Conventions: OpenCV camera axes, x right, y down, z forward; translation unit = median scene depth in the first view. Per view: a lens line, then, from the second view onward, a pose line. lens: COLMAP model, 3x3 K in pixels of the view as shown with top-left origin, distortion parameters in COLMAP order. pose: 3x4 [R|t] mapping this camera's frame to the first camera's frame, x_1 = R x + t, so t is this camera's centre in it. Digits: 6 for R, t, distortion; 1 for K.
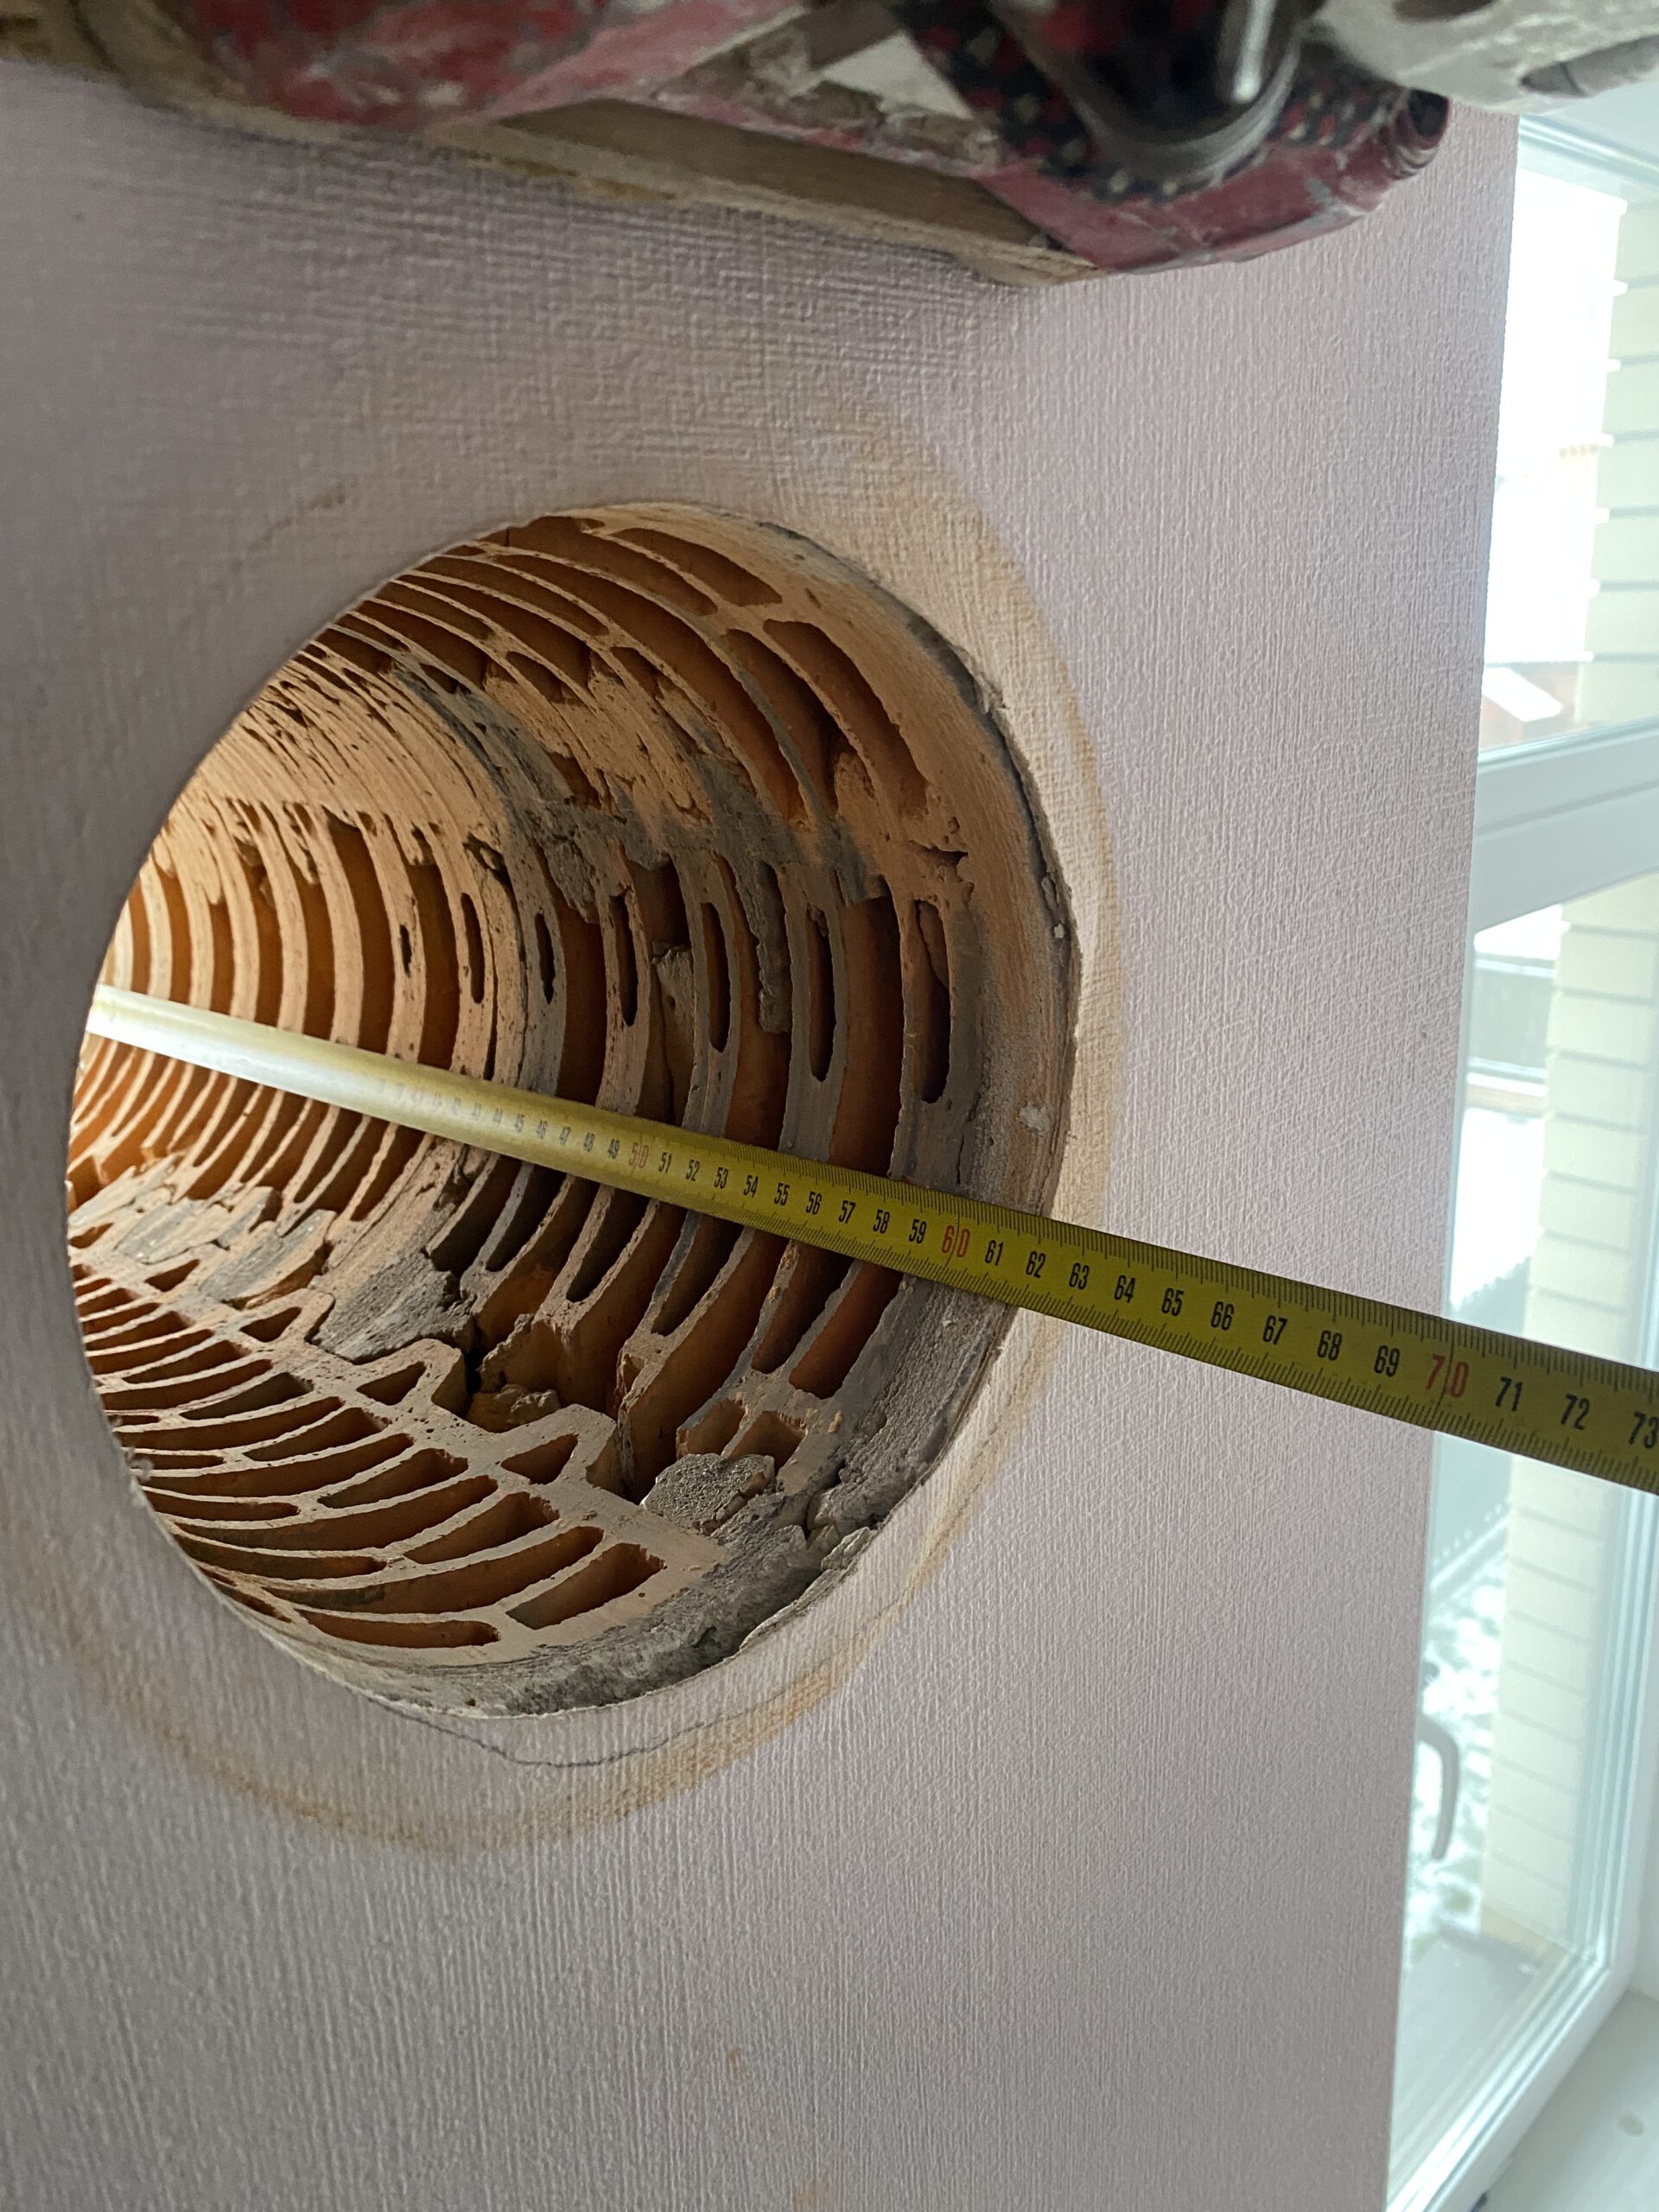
lens RADIAL K [[1719.0, 0, 830.6], [0, 1719.0, 1099.6], [0, 0, 1]] dist [0.001932, 0.002930]
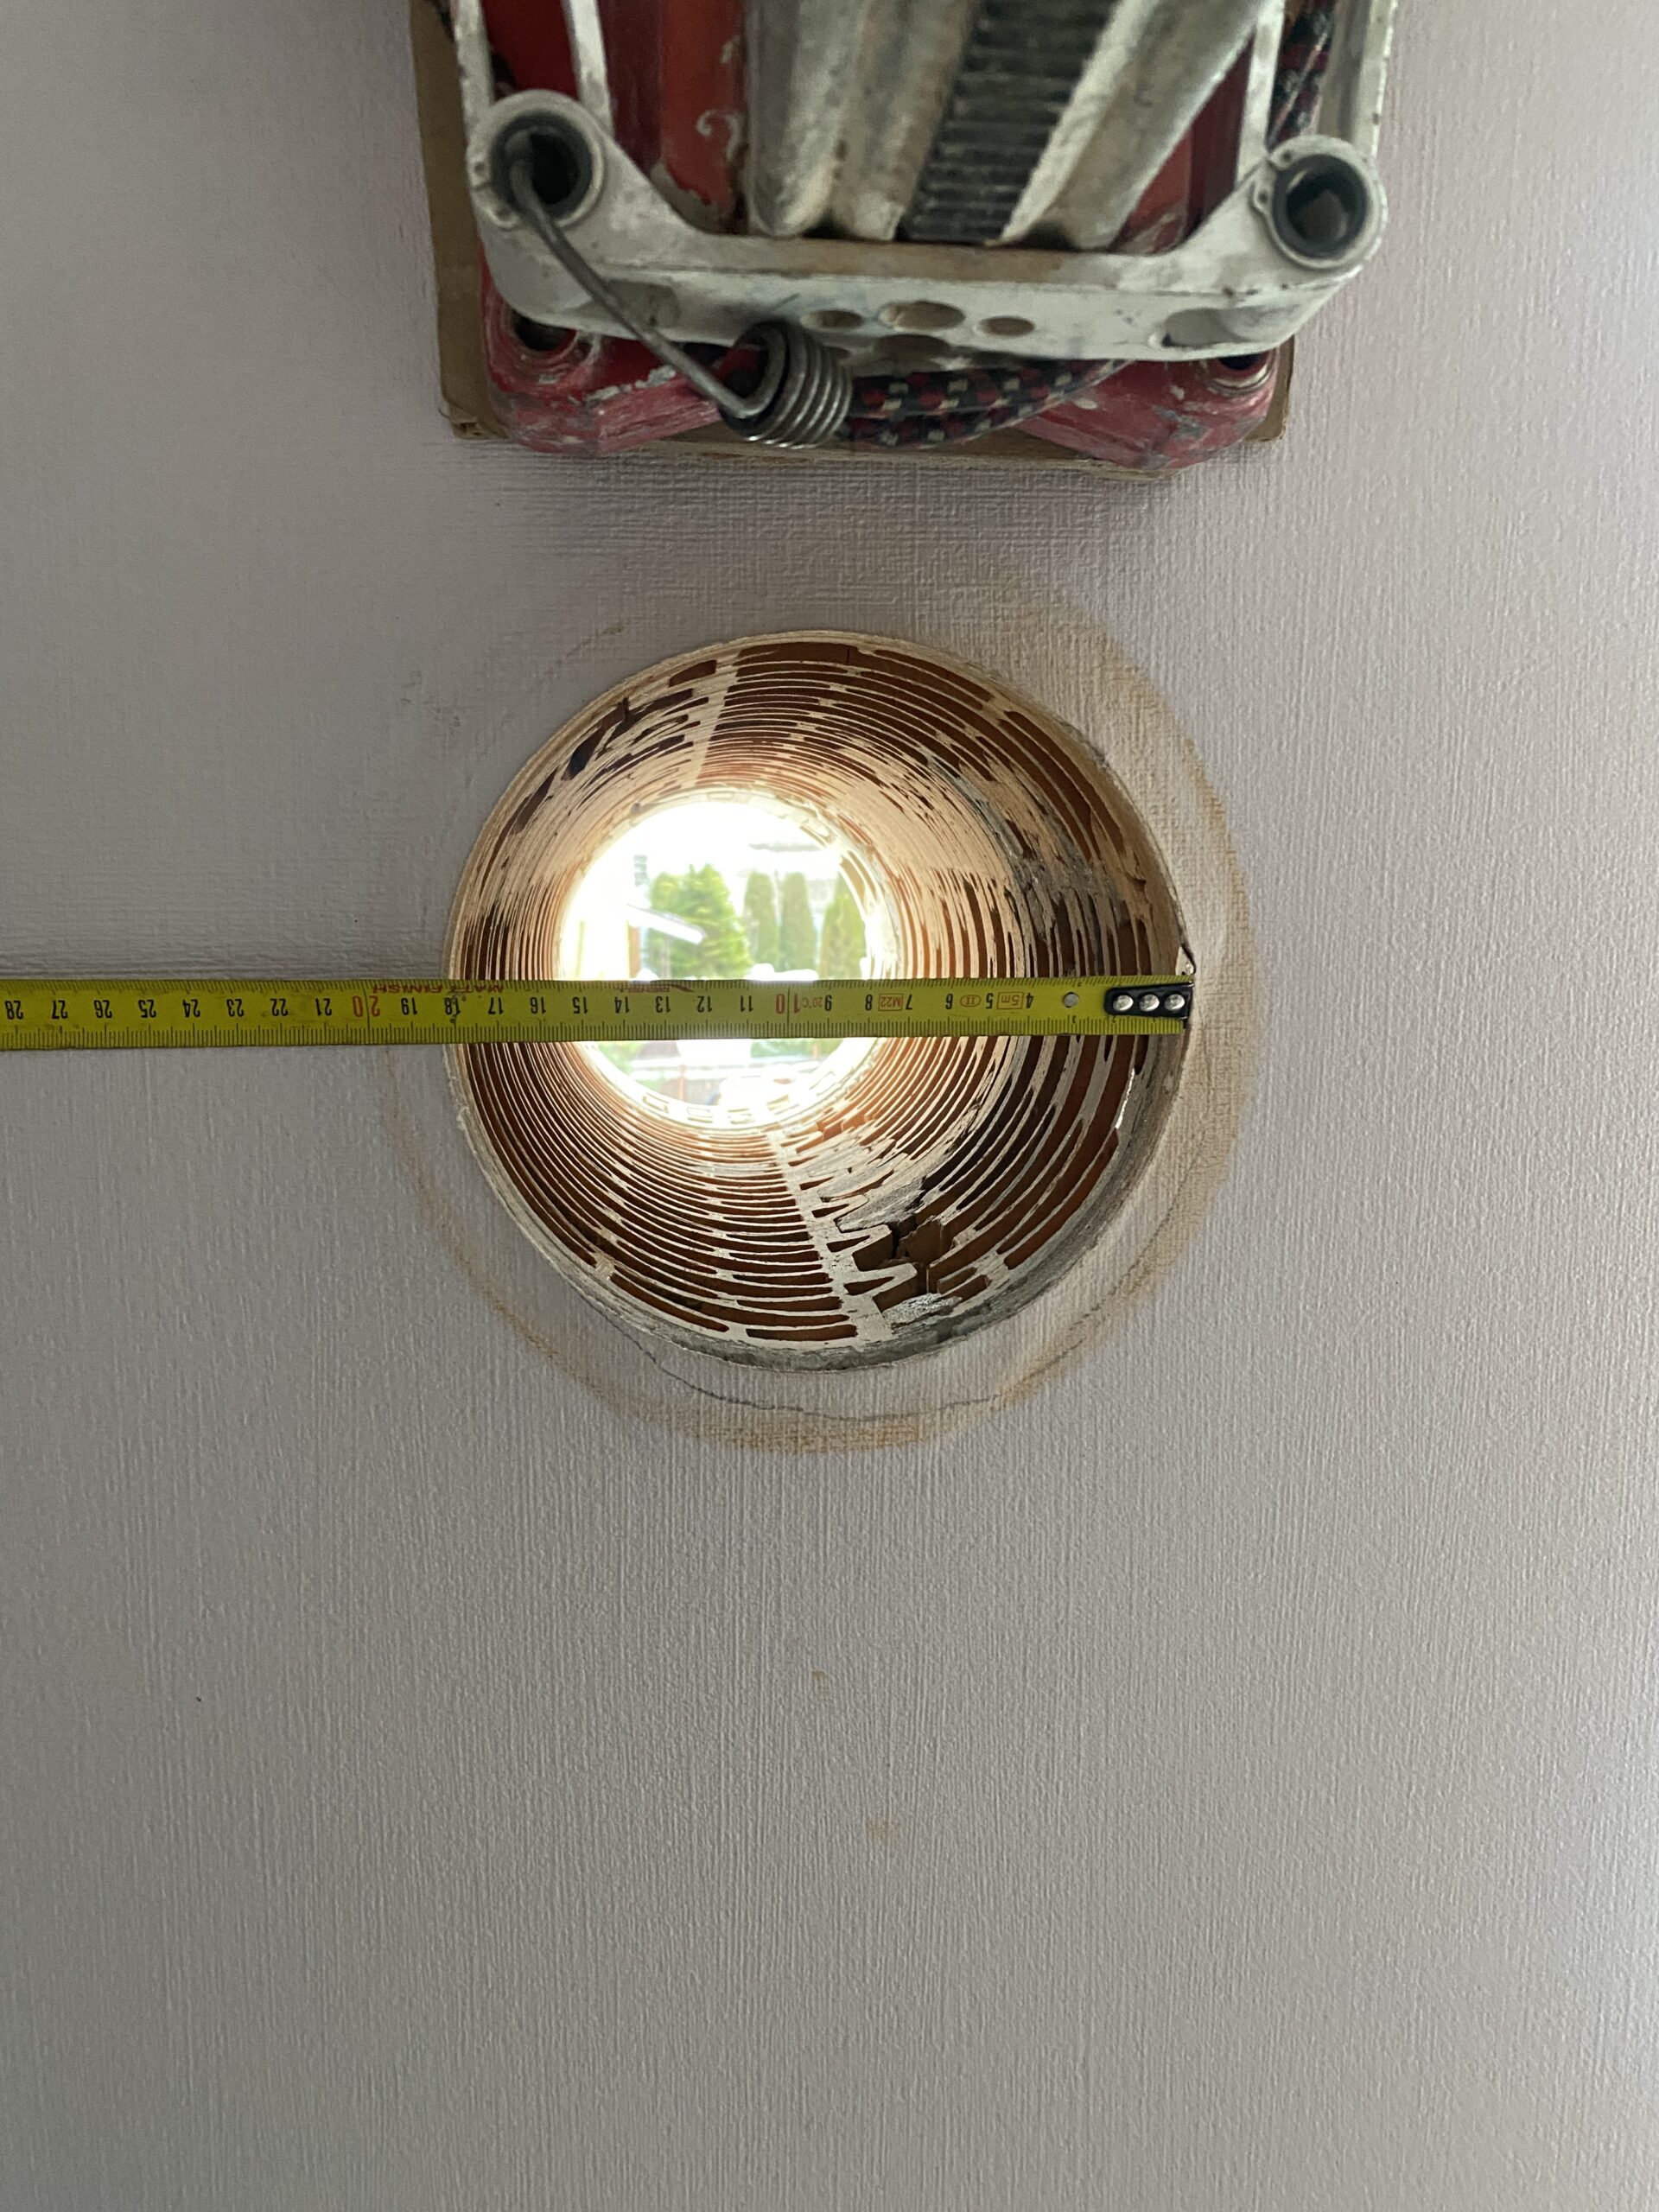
lens RADIAL K [[1689.5, 0, 829.5], [0, 1689.5, 1106.0], [0, 0, 1]] dist [0.030918, -0.002741]
pose [[0.778928, 0.133207, -0.612802, 0.856119], [-0.194073, 0.980413, -0.033568, 0.147520], [0.596327, 0.145076, 0.789523, -0.219753]]
